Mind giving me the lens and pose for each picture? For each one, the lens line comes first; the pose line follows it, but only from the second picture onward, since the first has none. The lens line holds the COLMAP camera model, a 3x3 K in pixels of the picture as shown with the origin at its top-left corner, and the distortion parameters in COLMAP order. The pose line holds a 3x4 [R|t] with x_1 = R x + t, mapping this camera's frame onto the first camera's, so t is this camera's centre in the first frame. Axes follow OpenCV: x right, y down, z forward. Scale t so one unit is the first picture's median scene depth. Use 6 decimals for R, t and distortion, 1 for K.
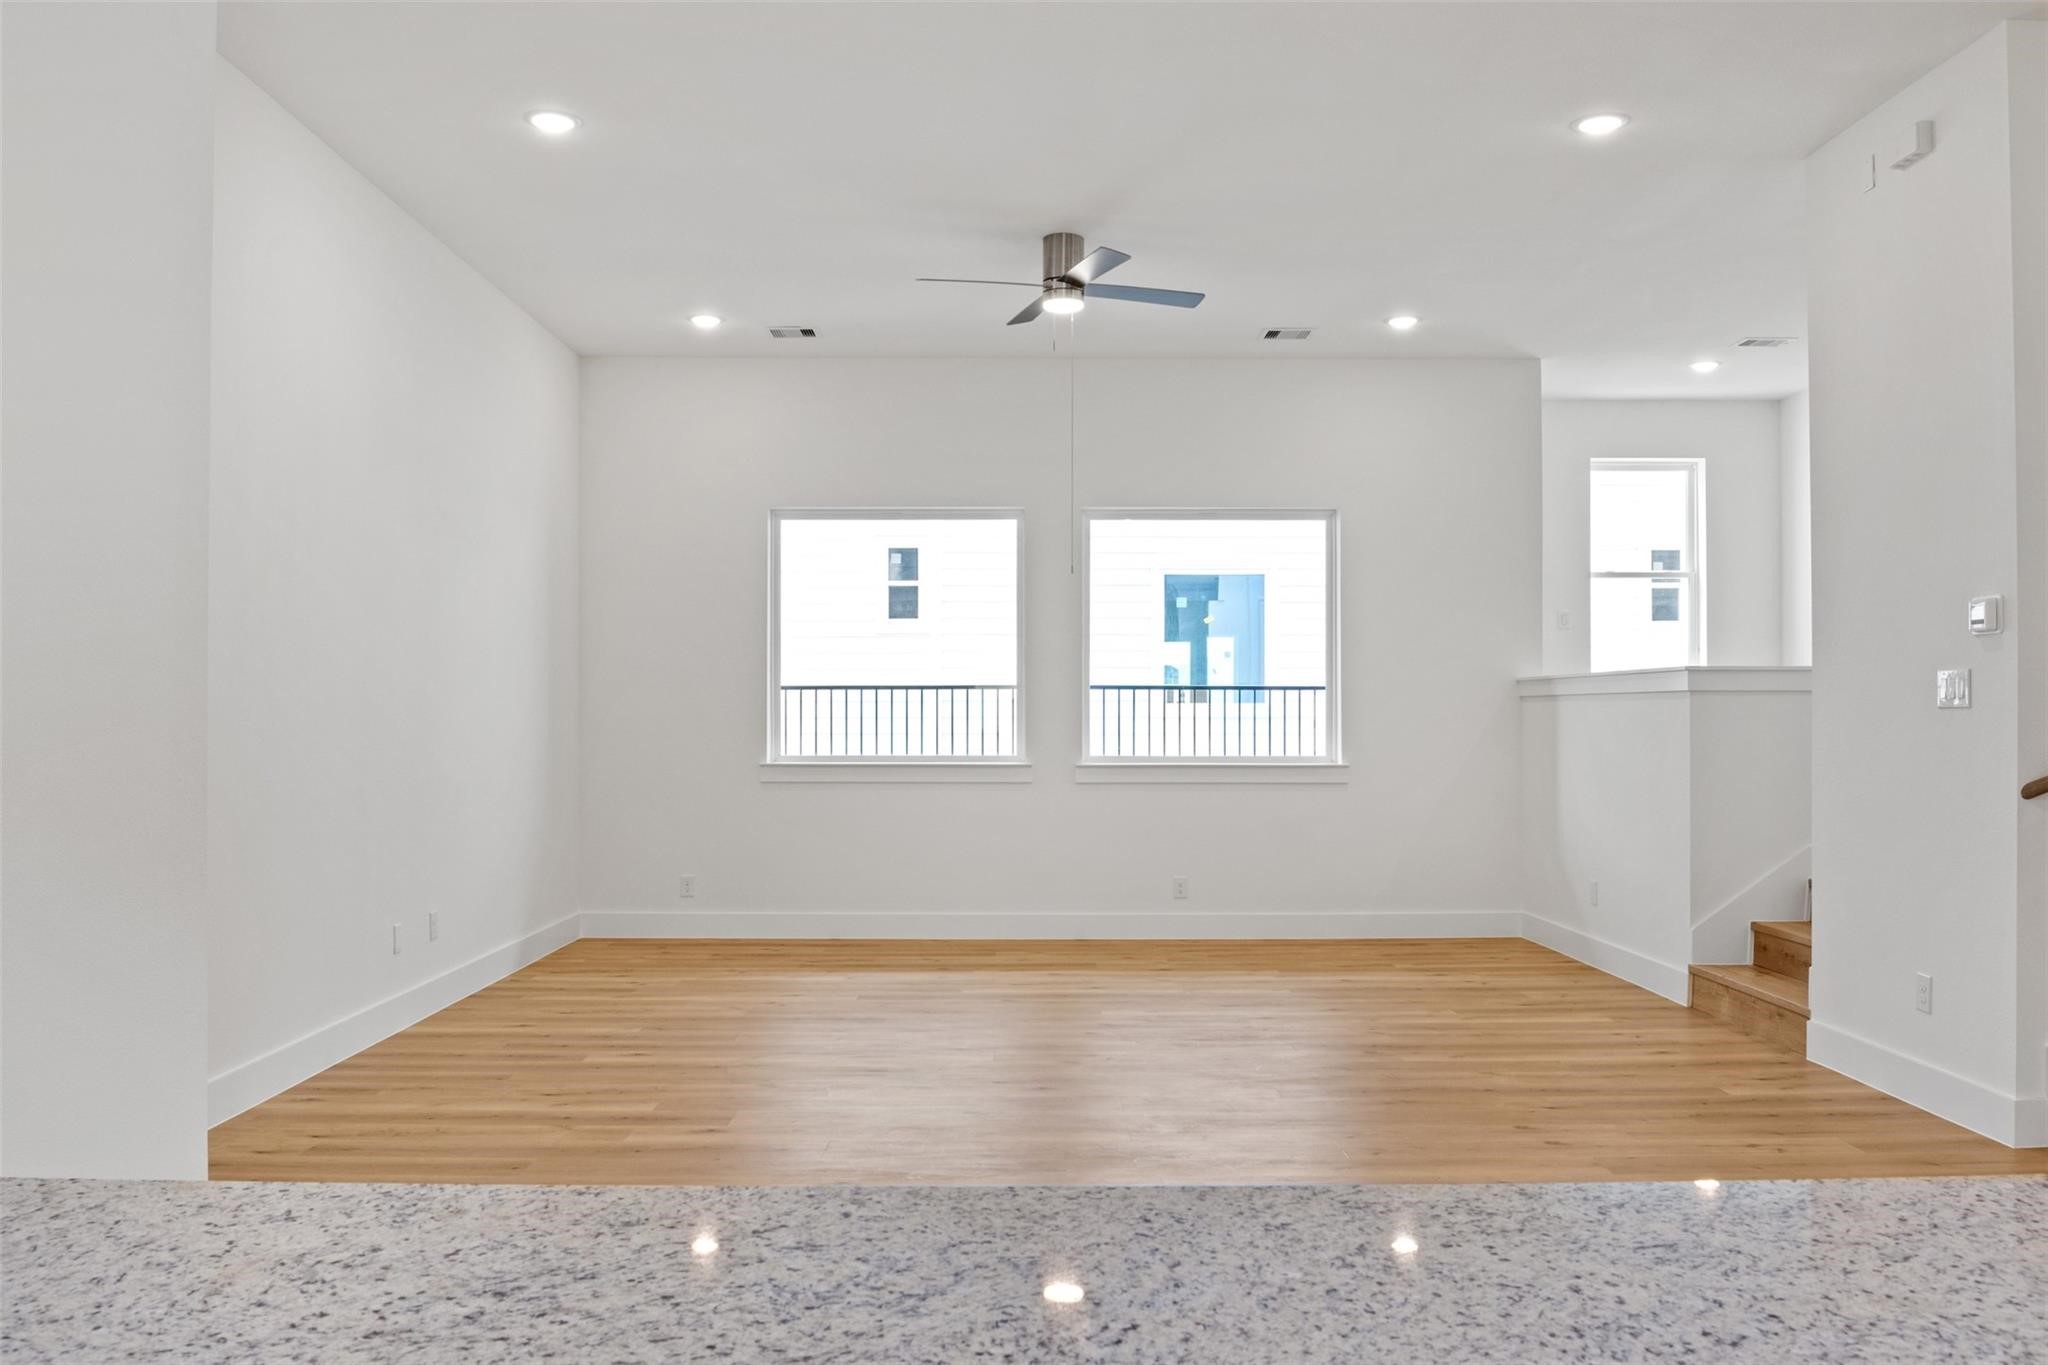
lens RADIAL K [[1609.1, 0, 1024.0], [0, 1609.1, 682.5], [0, 0, 1]] dist [-0.005804, -0.002796]
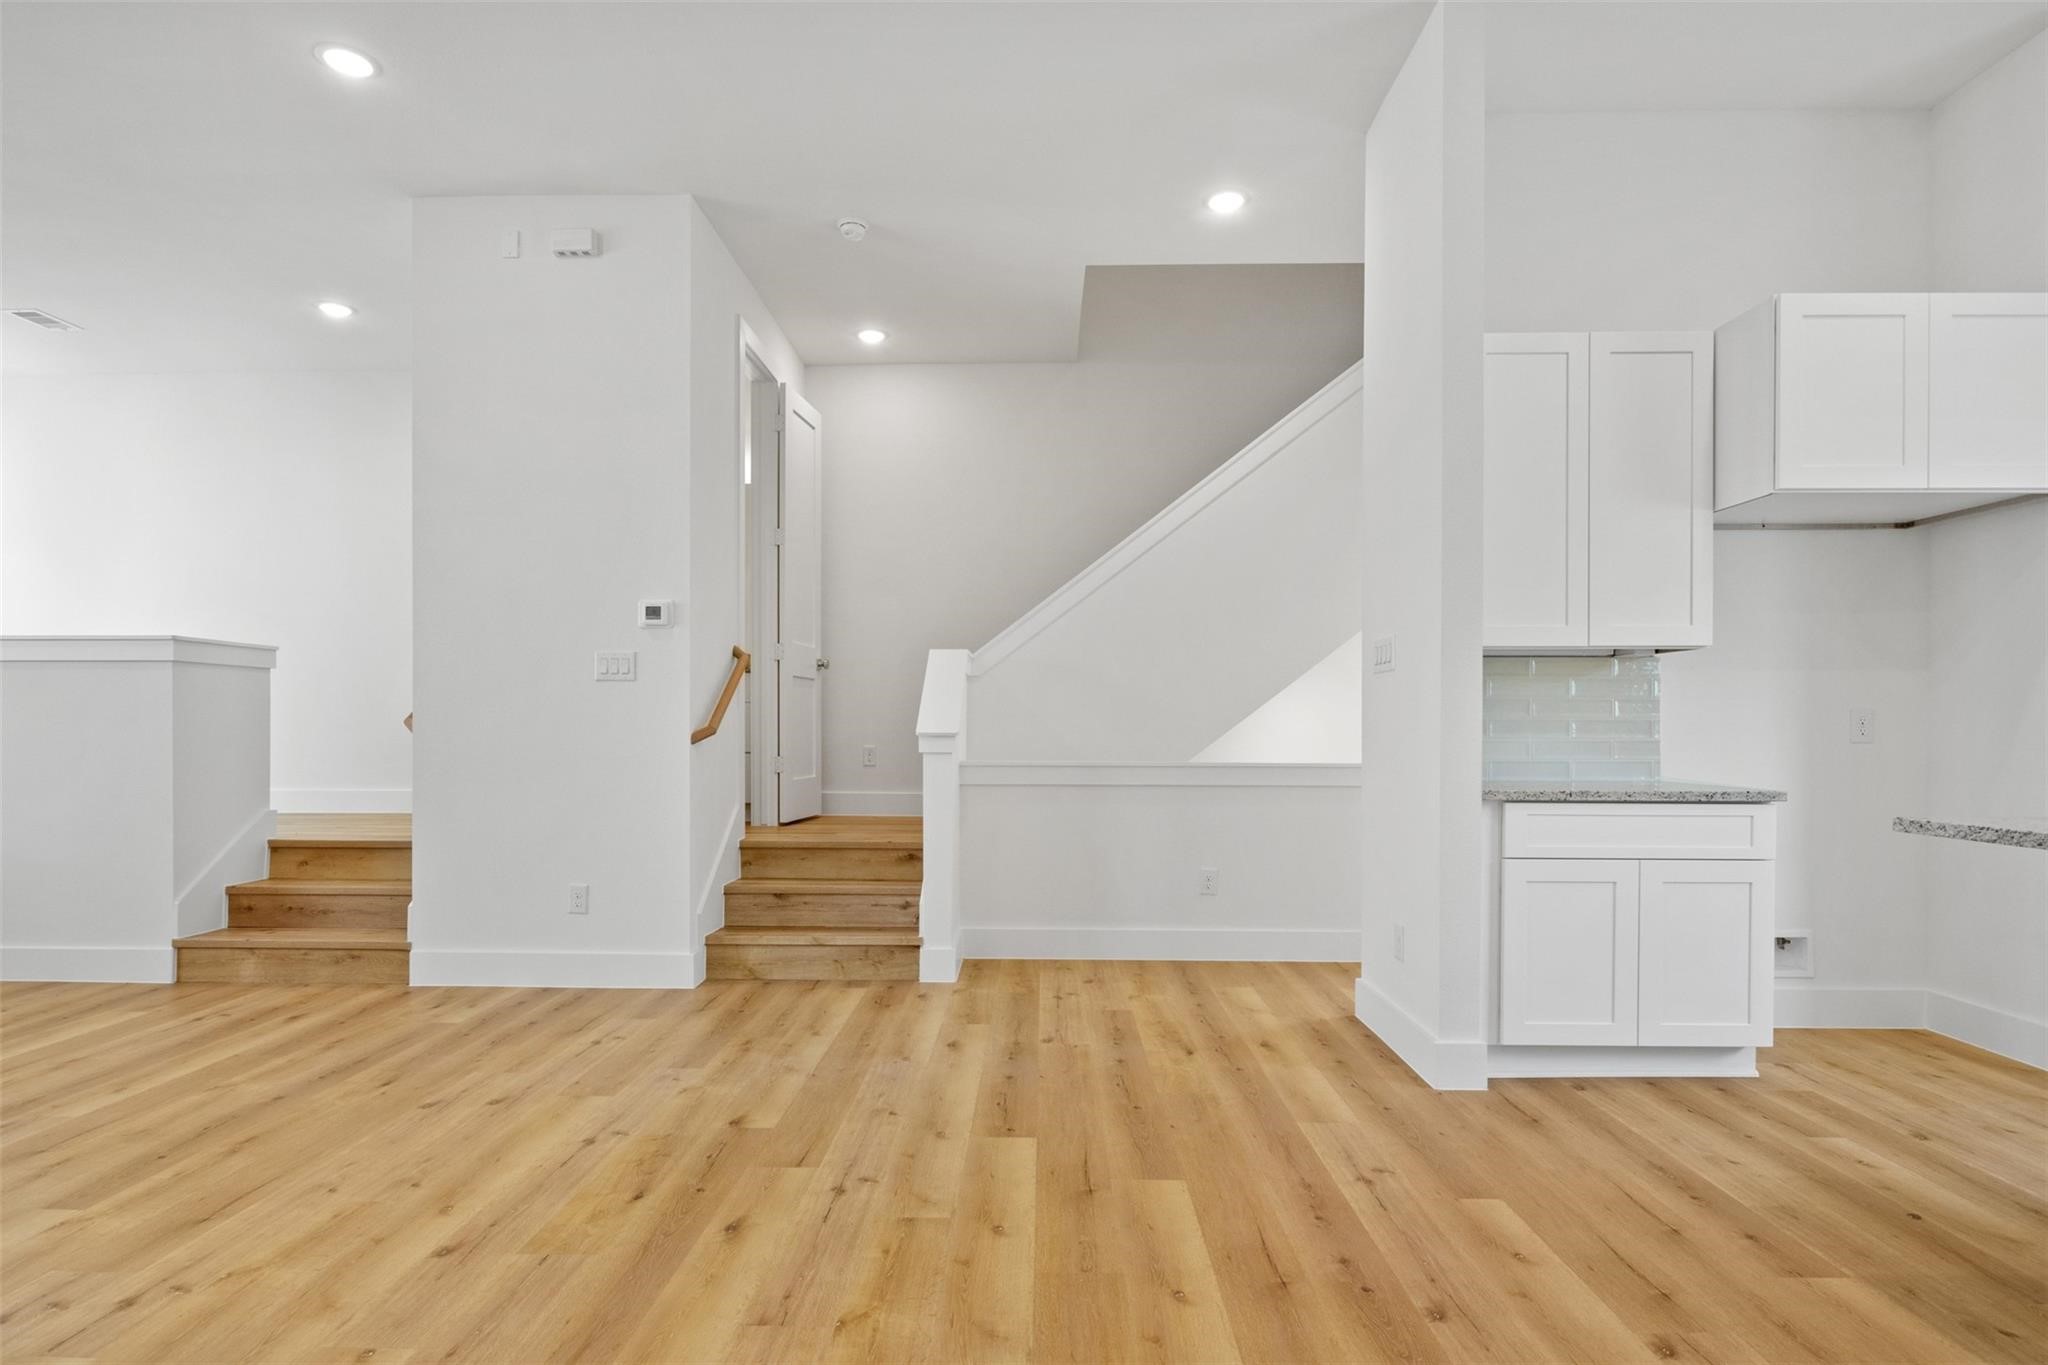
lens RADIAL K [[1038.7, 0, 1016.8], [0, 1038.7, 737.0], [0, 0, 1]] dist [0.001328, -0.005115]
pose [[0.027422, -0.002579, 0.999621, -0.206742], [-0.022080, 0.999751, 0.003185, 0.038437], [-0.999380, -0.022159, 0.027358, 0.472296]]
